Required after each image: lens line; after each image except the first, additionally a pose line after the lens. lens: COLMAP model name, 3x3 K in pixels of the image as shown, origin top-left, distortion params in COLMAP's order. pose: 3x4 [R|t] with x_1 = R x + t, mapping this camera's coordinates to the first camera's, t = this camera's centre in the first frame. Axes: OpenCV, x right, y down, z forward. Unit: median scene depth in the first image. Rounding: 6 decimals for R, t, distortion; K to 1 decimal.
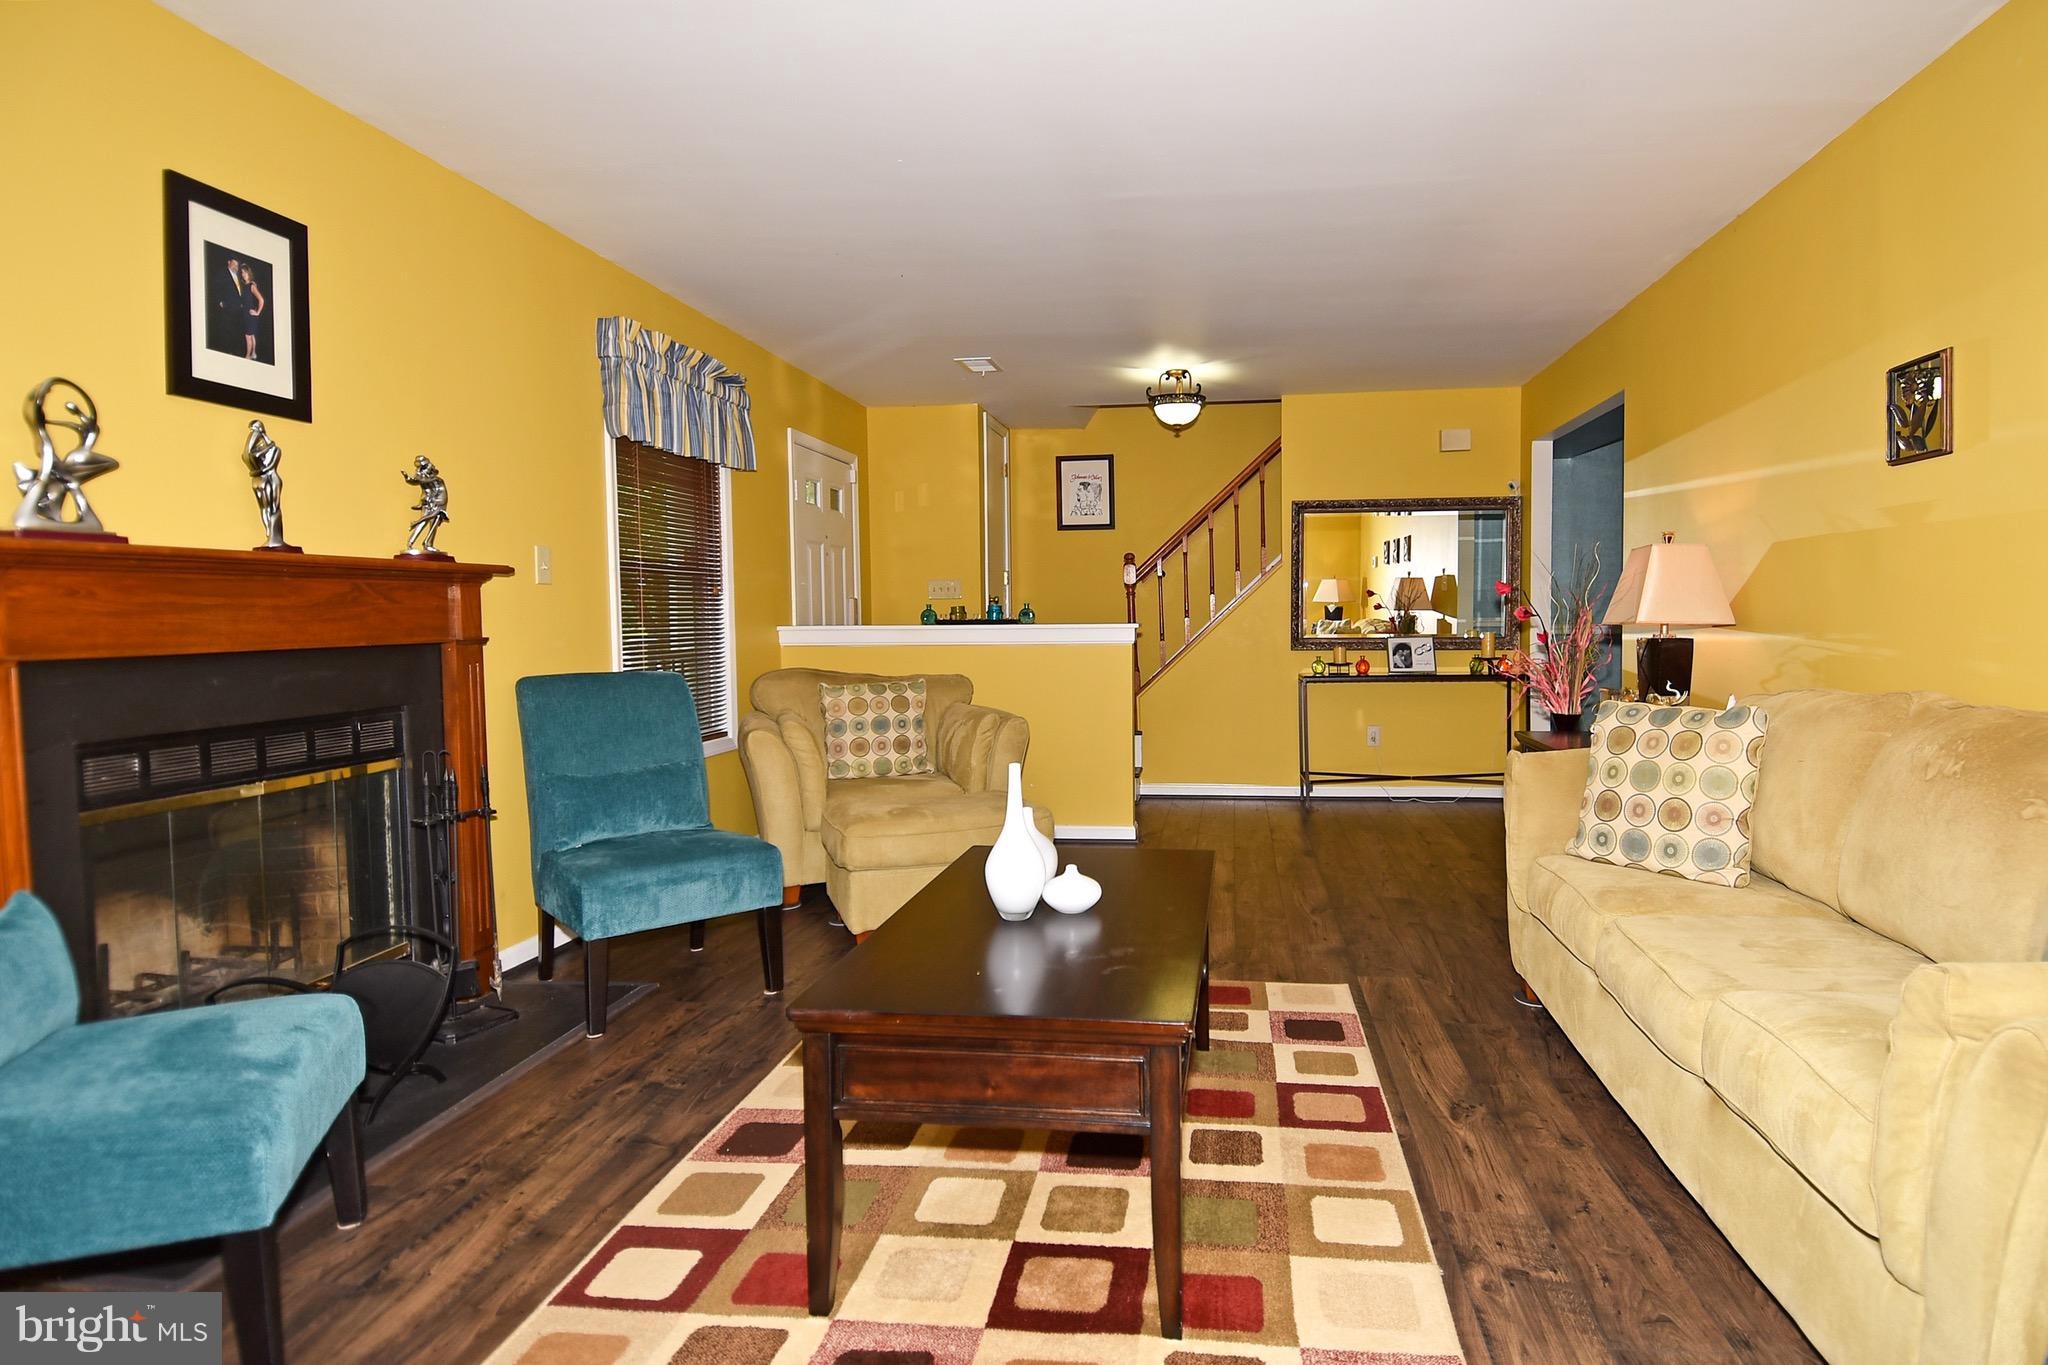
lens RADIAL K [[1465.6, 0, 1058.8], [0, 1465.6, 685.3], [0, 0, 1]] dist [0.067535, -0.001360]
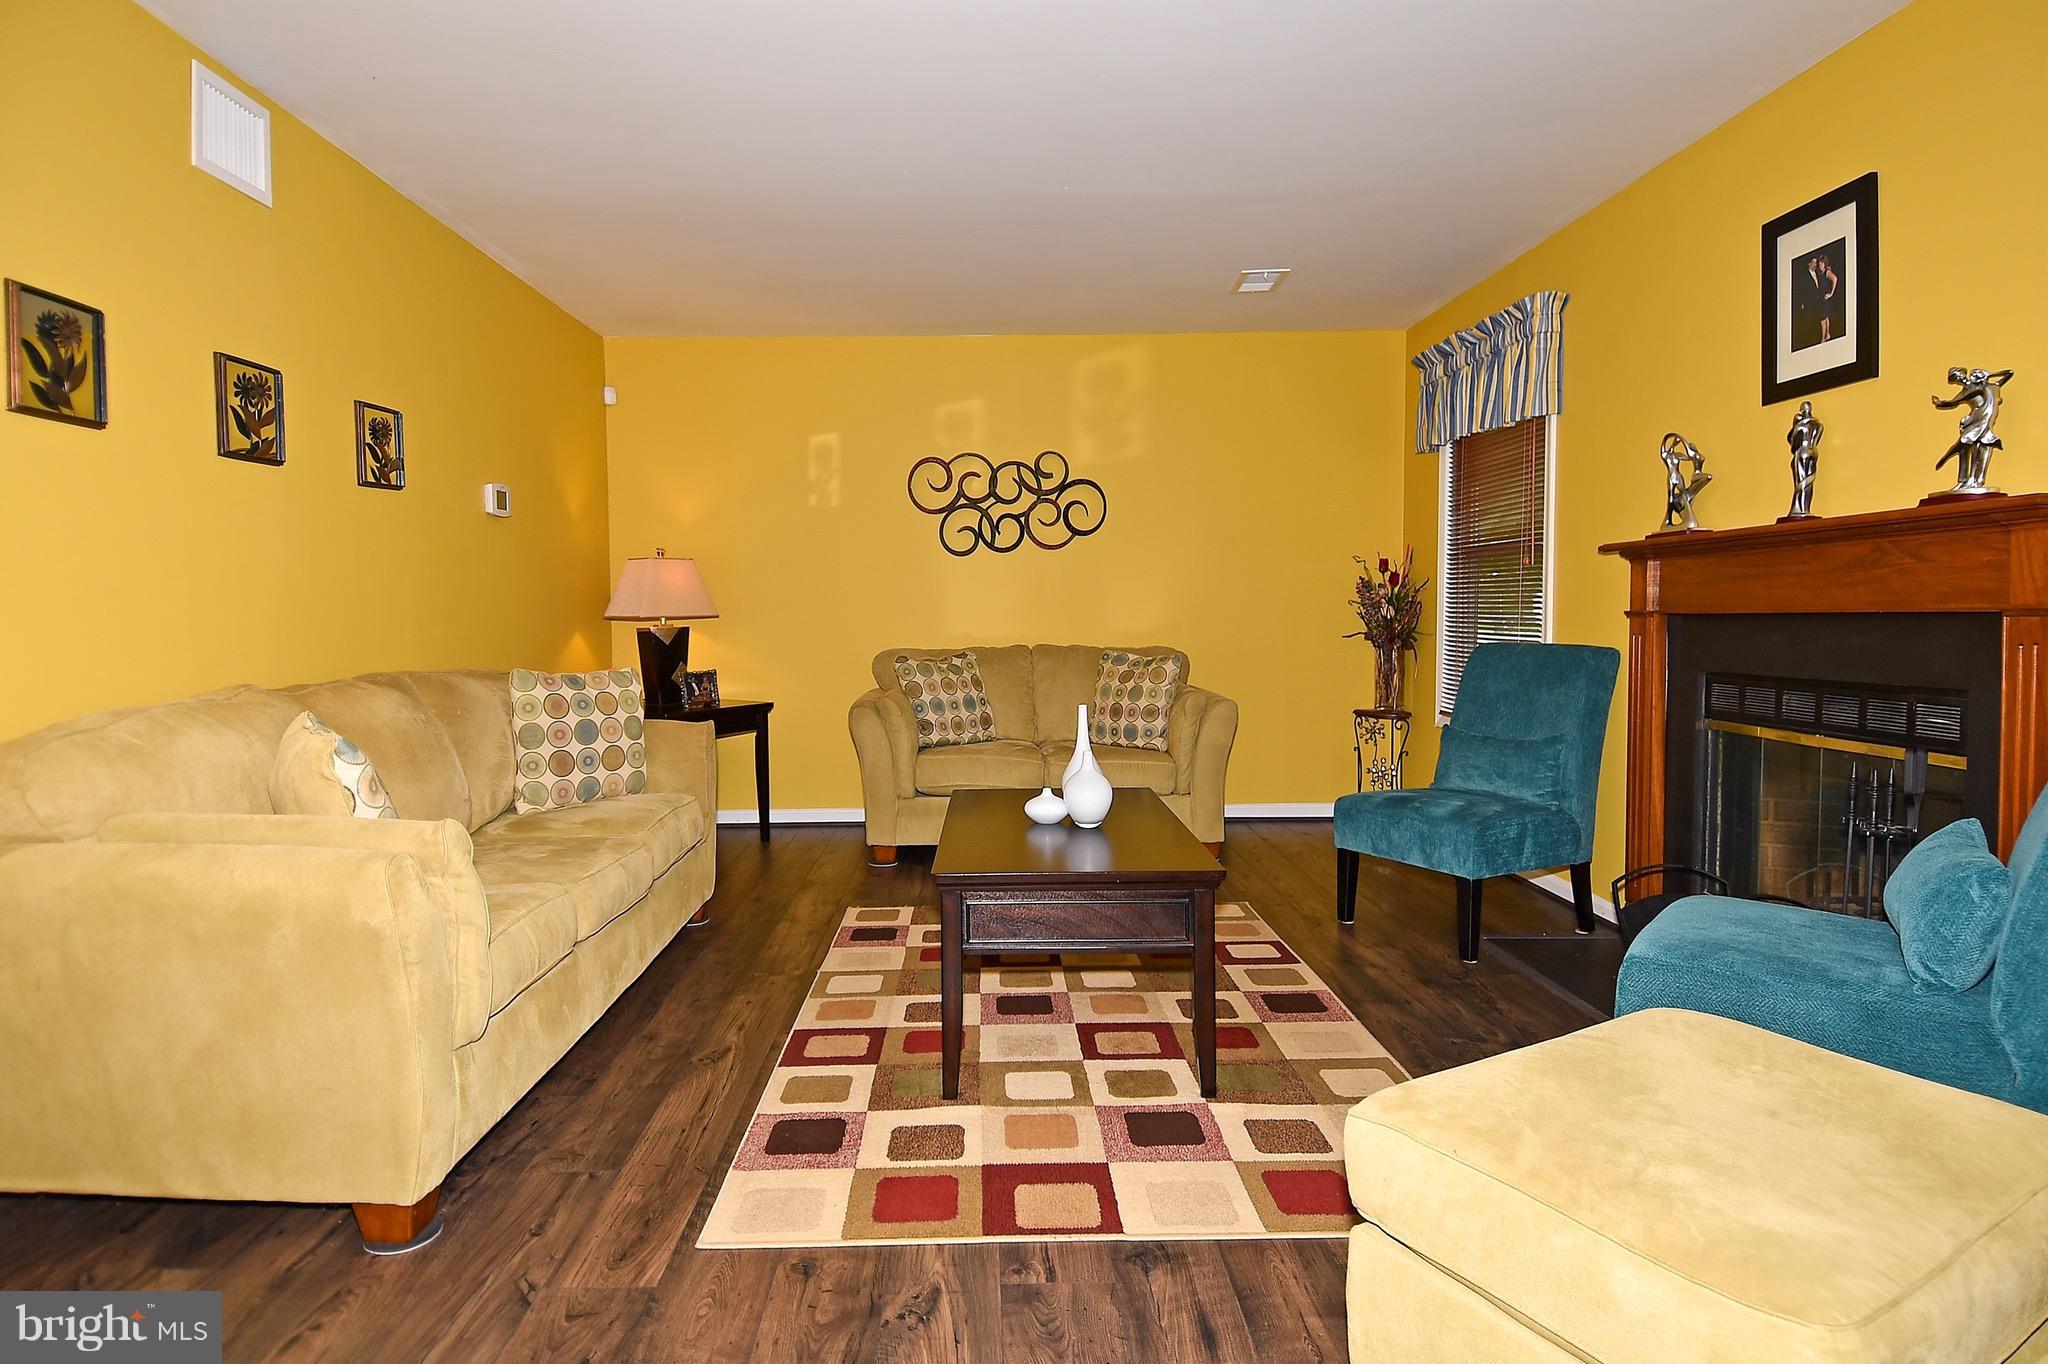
lens RADIAL K [[1089.3, 0, 1027.2], [0, 1089.3, 670.3], [0, 0, 1]] dist [0.052121, -0.060447]
pose [[-0.985798, 0.029850, -0.165261, 0.159382], [0.012525, 0.994404, 0.104898, -0.072900], [0.167467, 0.101339, -0.980655, 1.687980]]
